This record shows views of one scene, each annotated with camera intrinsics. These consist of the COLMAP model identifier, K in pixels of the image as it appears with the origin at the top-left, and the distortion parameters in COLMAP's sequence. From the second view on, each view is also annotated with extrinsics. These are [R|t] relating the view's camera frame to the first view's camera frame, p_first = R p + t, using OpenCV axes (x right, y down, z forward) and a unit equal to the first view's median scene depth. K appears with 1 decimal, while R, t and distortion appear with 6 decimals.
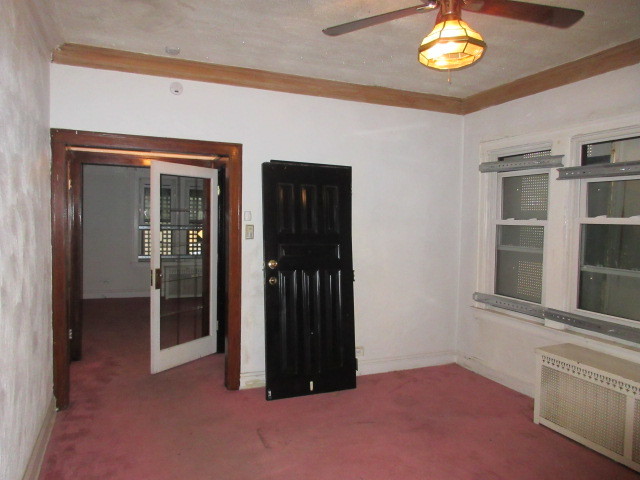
lens RADIAL K [[474.5, 0, 322.6], [0, 474.5, 238.8], [0, 0, 1]] dist [0.001686, -0.001108]
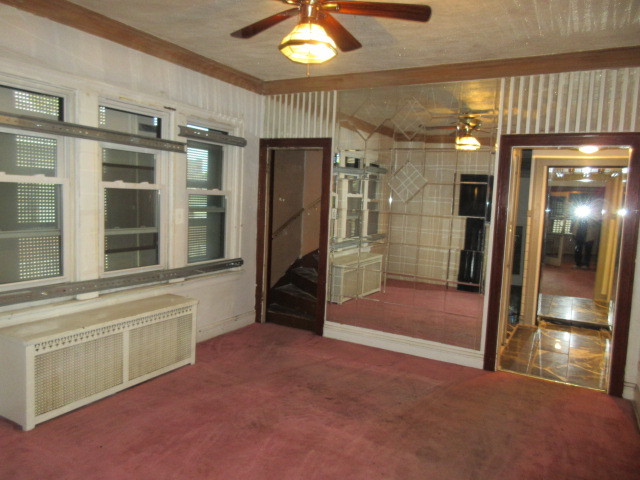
lens RADIAL K [[474.5, 0, 322.6], [0, 474.5, 238.8], [0, 0, 1]] dist [0.001686, -0.001108]
pose [[-0.608863, -0.120704, 0.784038, -0.509937], [-0.019991, 0.990377, 0.136946, -0.065211], [-0.793023, 0.067708, -0.605417, 1.190772]]
